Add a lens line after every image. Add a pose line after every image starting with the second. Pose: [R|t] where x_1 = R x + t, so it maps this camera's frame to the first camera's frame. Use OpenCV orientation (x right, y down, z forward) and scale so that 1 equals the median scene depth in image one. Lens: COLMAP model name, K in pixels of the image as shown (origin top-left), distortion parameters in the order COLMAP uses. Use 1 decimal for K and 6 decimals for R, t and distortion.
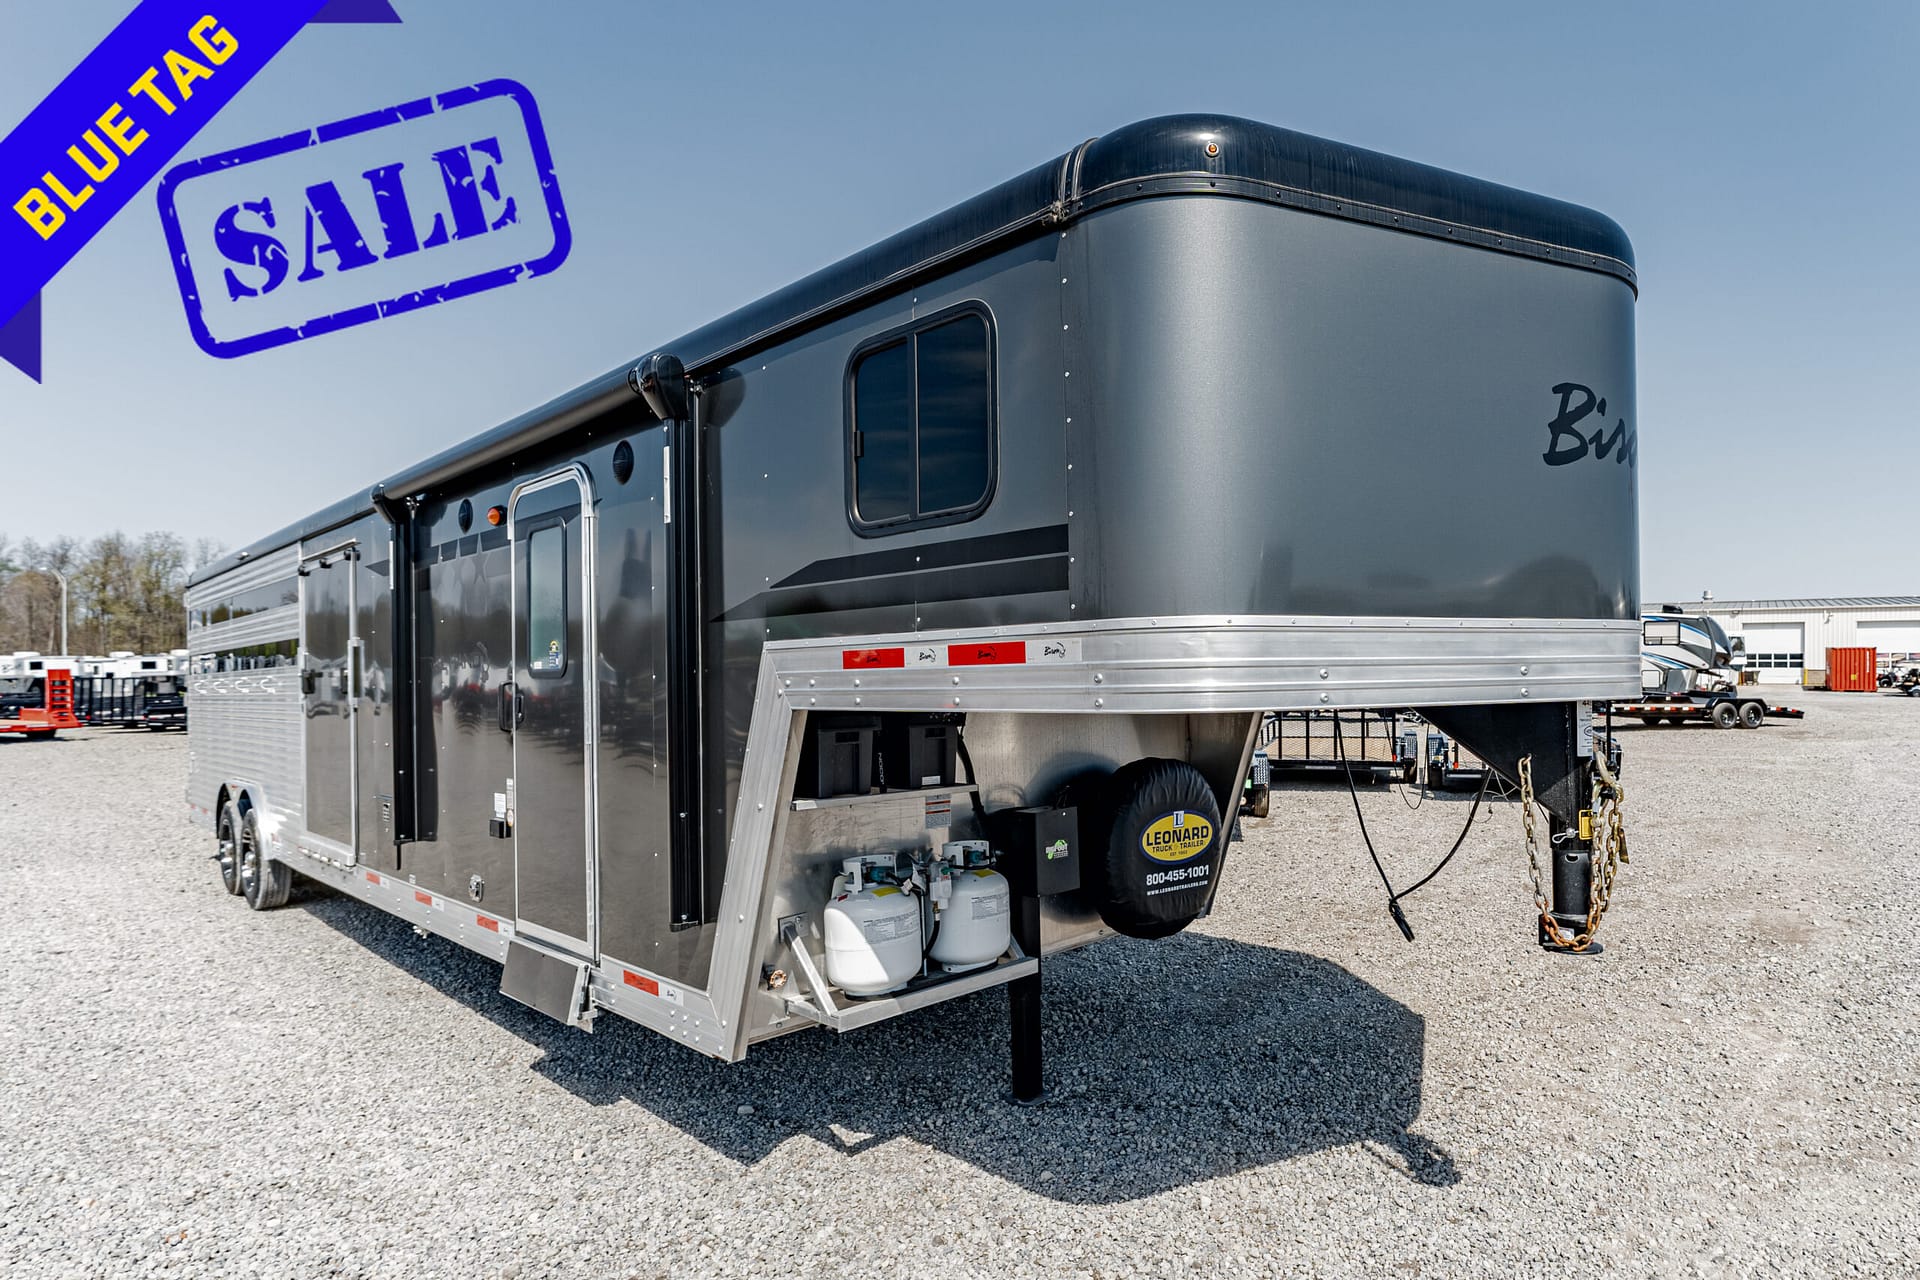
lens RADIAL K [[1145.6, 0, 967.1], [0, 1145.6, 692.7], [0, 0, 1]] dist [-0.001839, -0.000212]
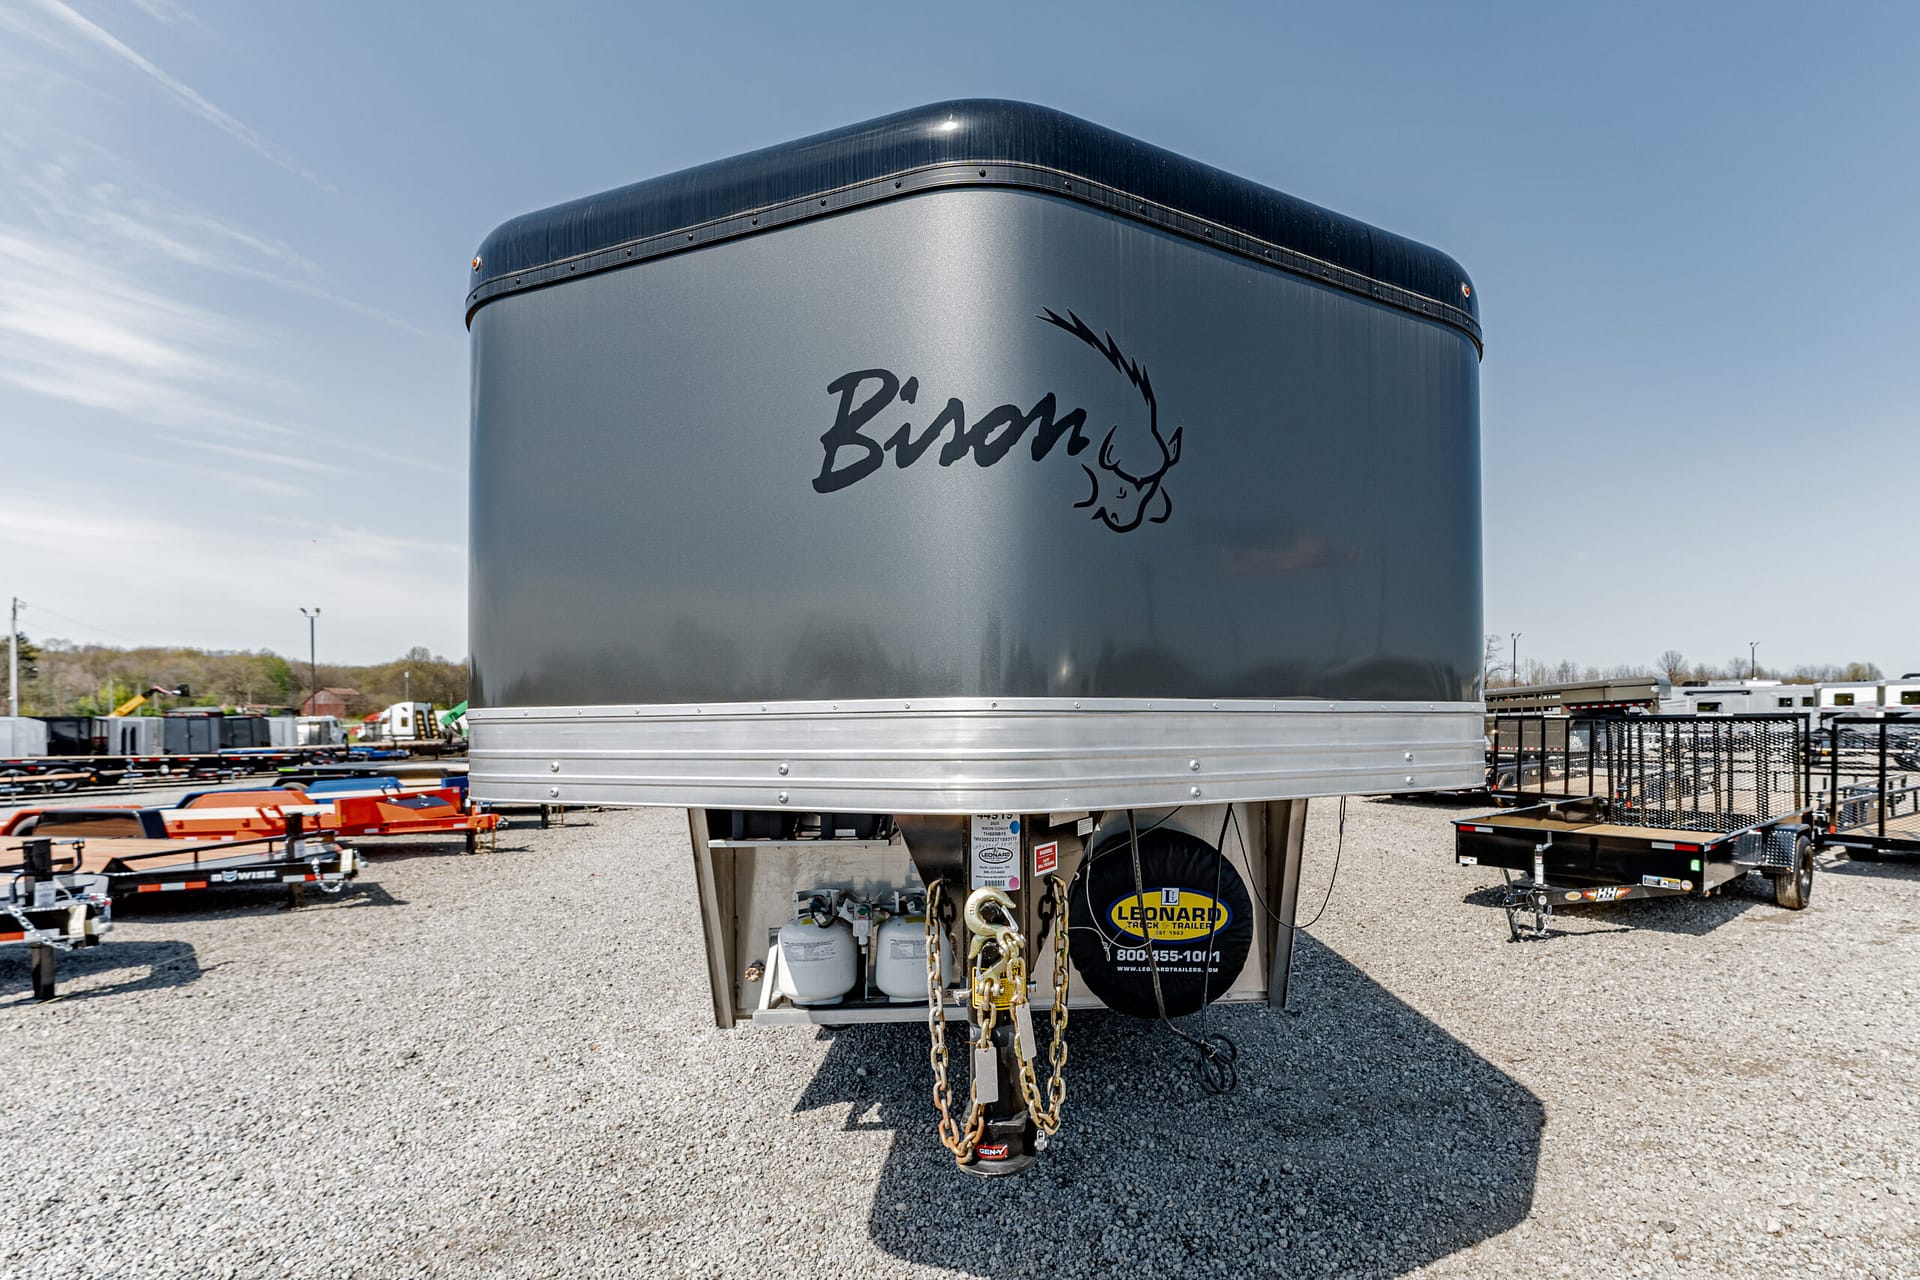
lens RADIAL K [[856.4, 0, 989.5], [0, 856.4, 733.2], [0, 0, 1]] dist [-0.000726, 0.000074]
pose [[0.714911, 0.011446, -0.699122, 0.706586], [-0.007110, 0.999933, 0.009100, -0.035509], [0.699180, -0.001535, 0.714944, 0.492095]]
